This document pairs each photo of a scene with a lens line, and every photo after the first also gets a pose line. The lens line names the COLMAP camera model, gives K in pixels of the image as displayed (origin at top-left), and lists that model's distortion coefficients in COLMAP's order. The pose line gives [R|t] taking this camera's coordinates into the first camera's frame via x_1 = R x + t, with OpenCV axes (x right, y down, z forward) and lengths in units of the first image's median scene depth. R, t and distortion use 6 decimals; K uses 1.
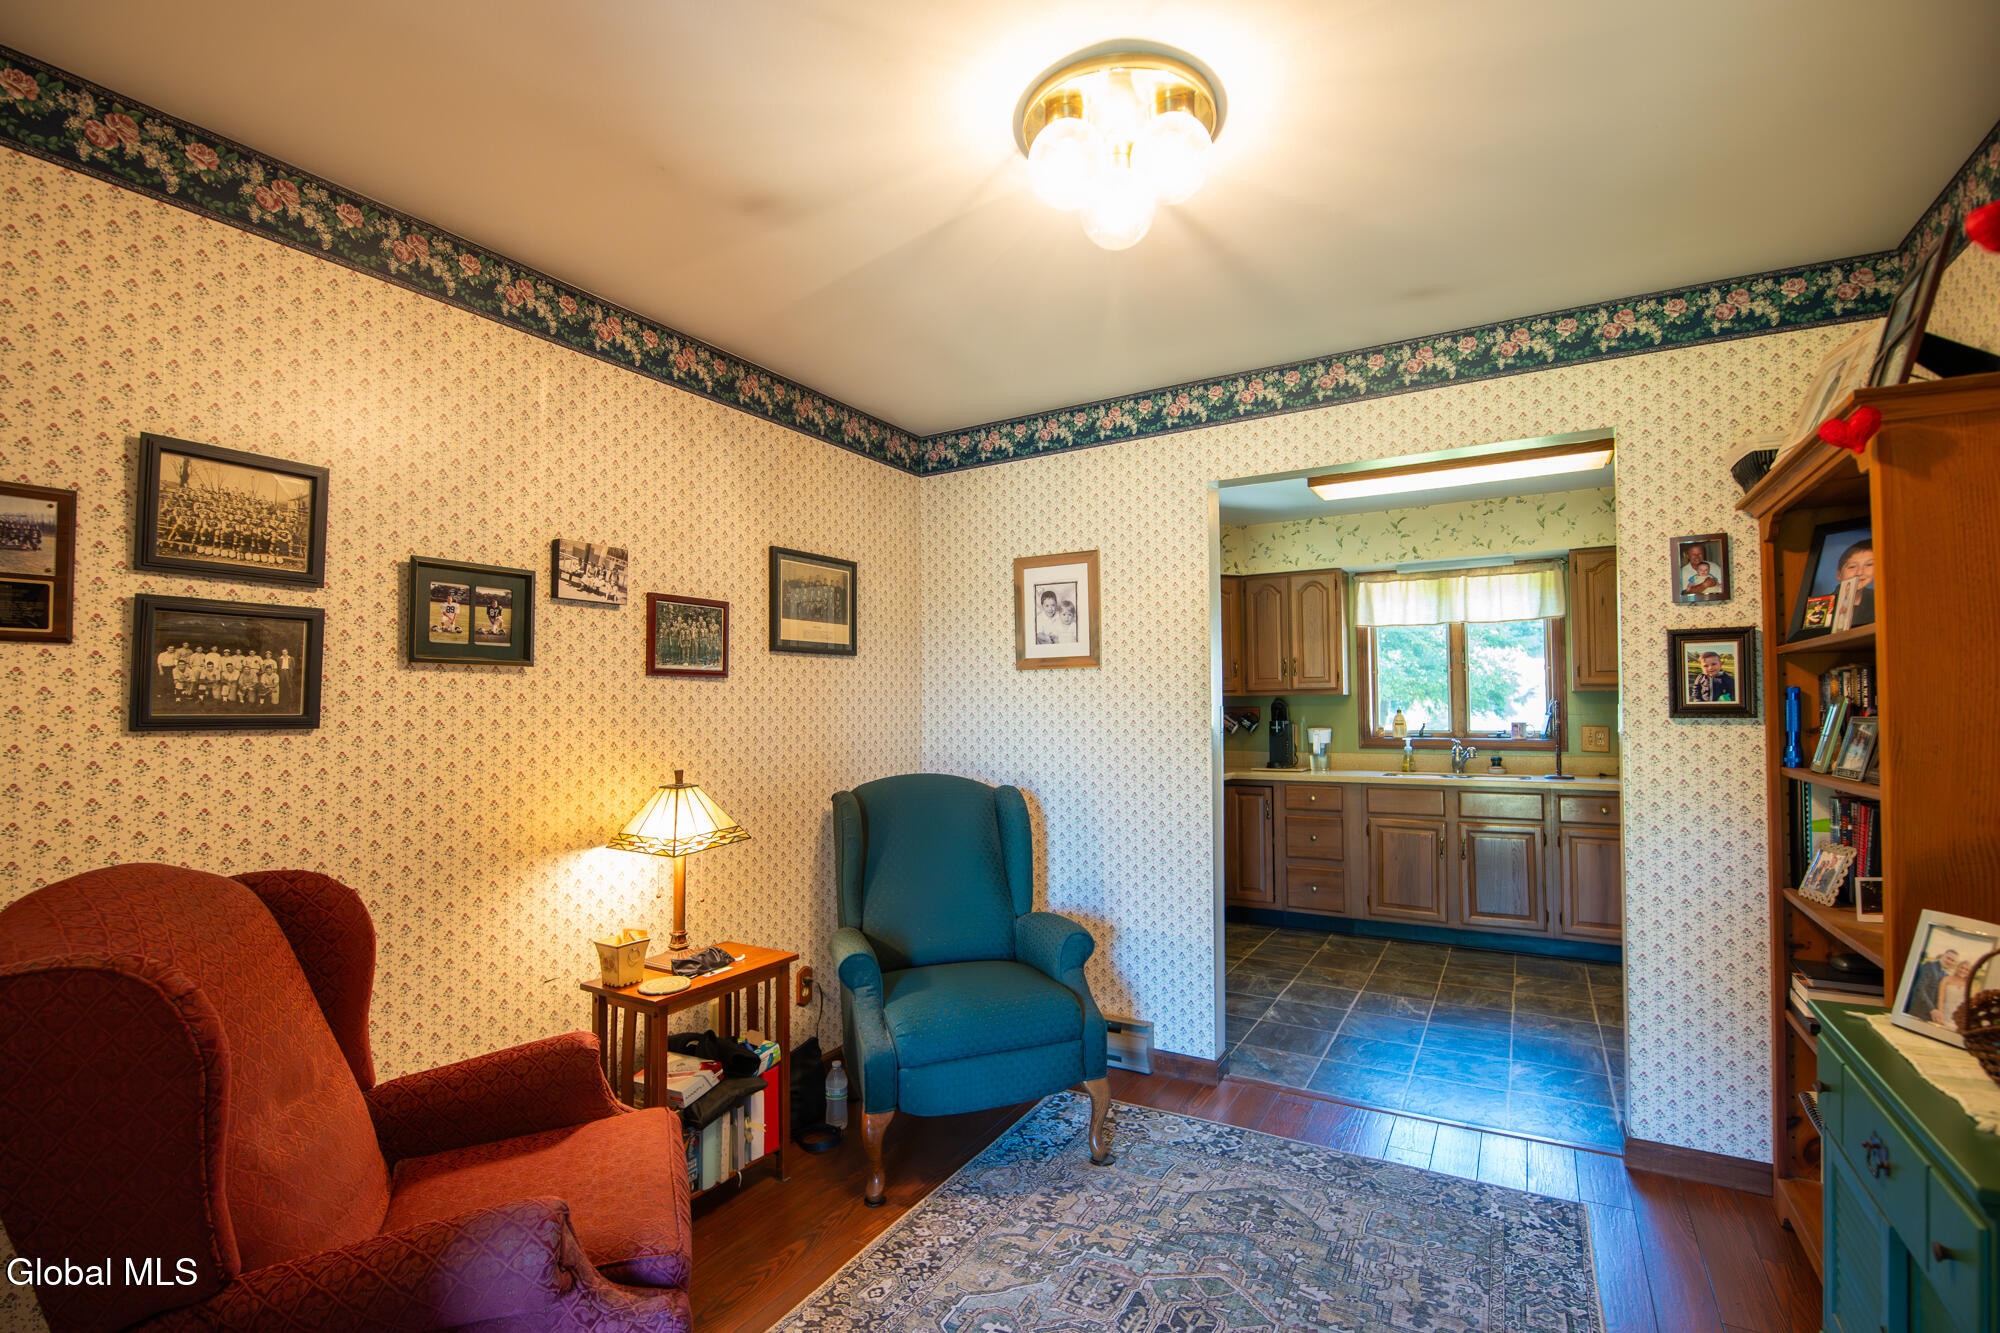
lens RADIAL K [[888.0, 0, 1000.0], [0, 888.0, 666.5], [0, 0, 1]] dist [-0.020773, -0.000030]
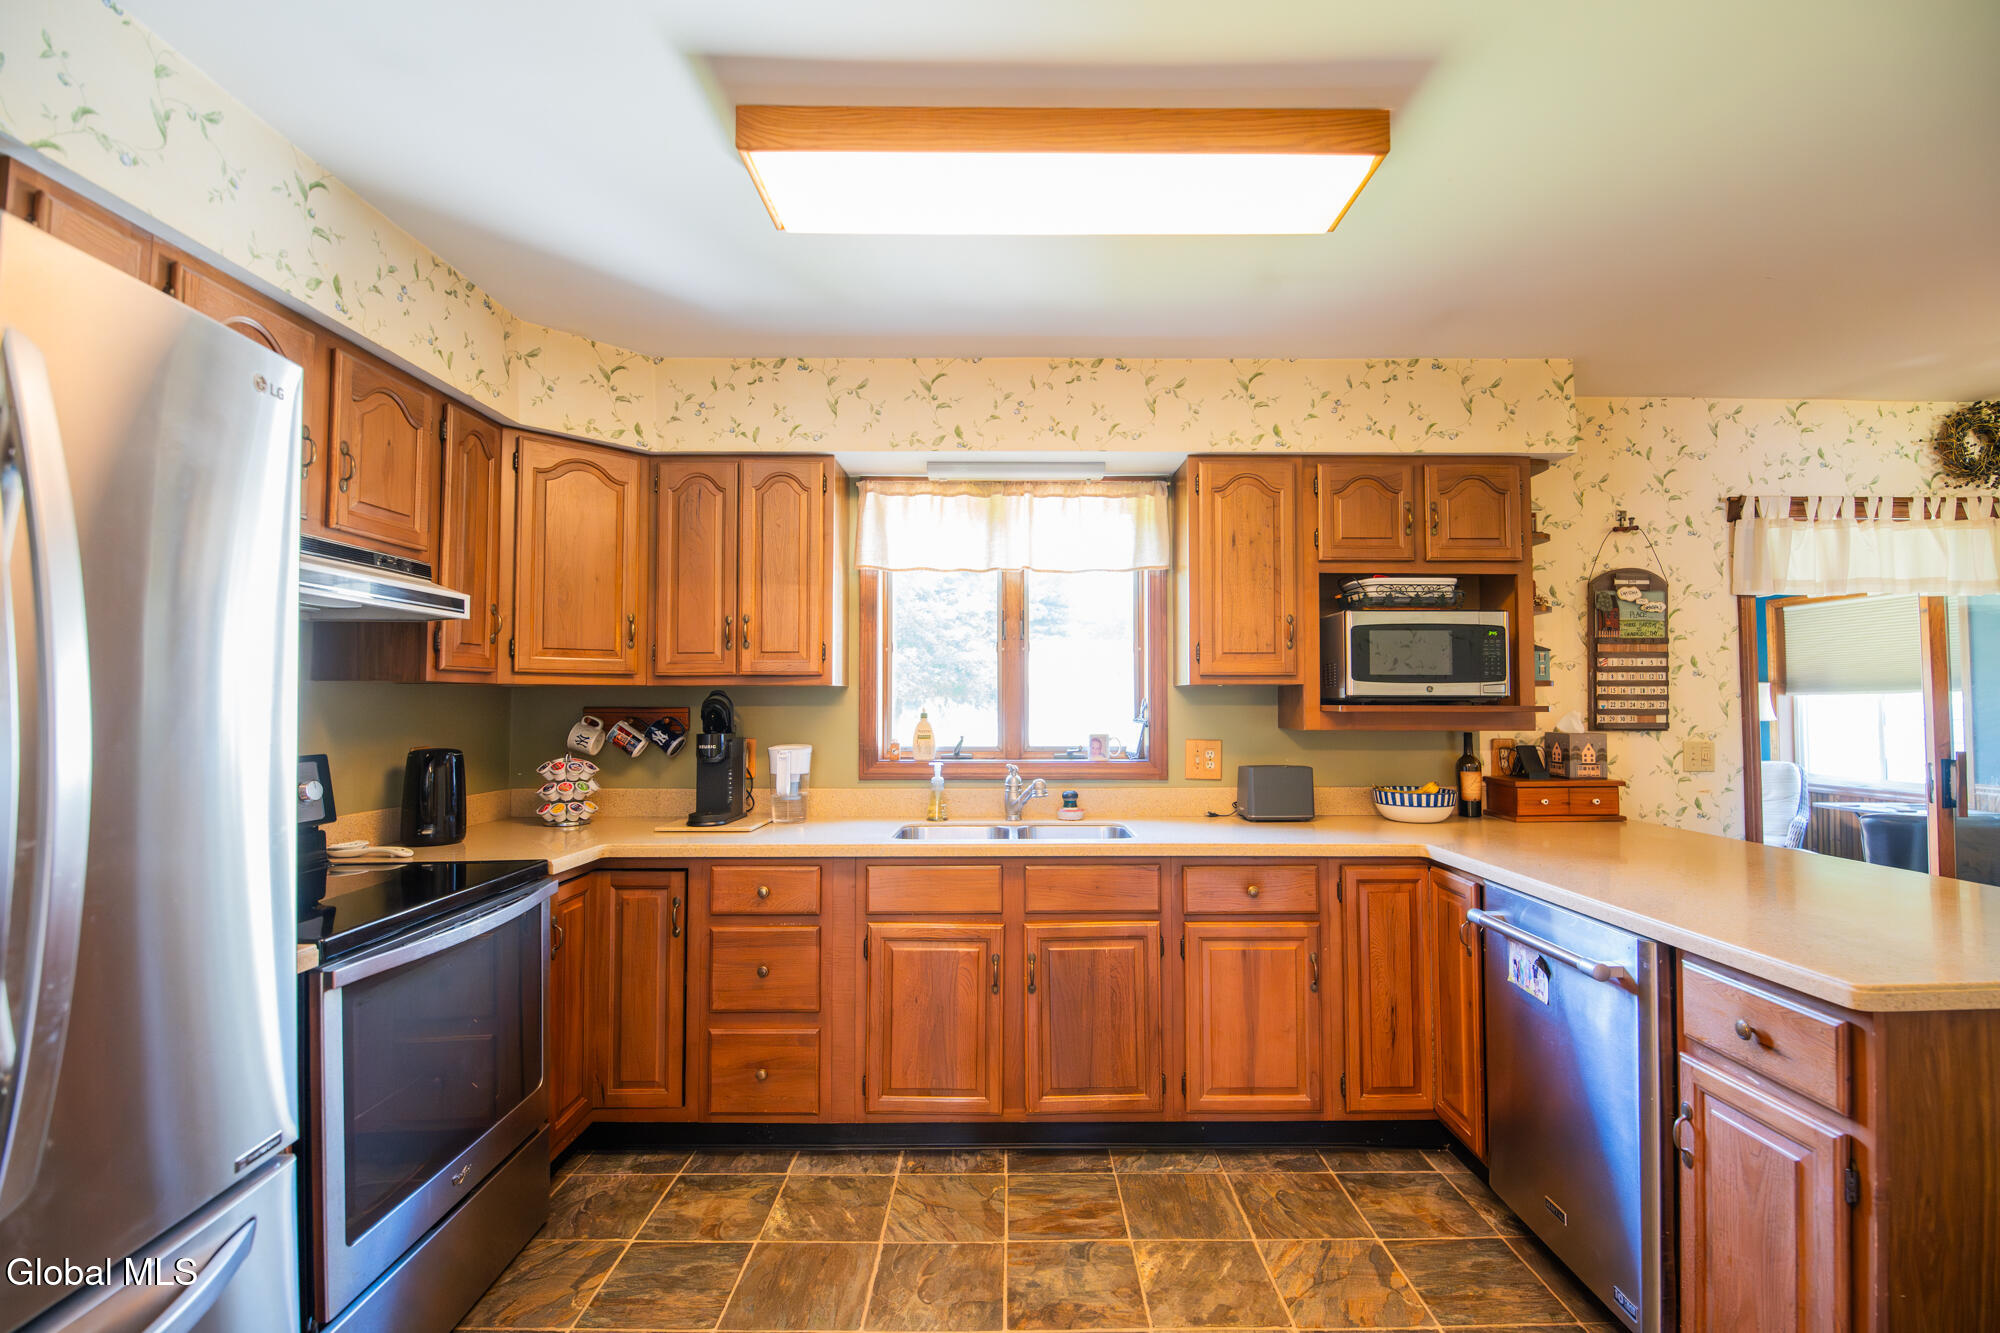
lens RADIAL K [[888.0, 0, 1000.0], [0, 888.0, 666.5], [0, 0, 1]] dist [-0.020773, -0.000030]
pose [[0.866021, 0.025250, 0.499369, 0.203813], [-0.026659, 0.999635, -0.004313, 0.019493], [-0.499296, -0.009578, 0.866379, 0.473665]]
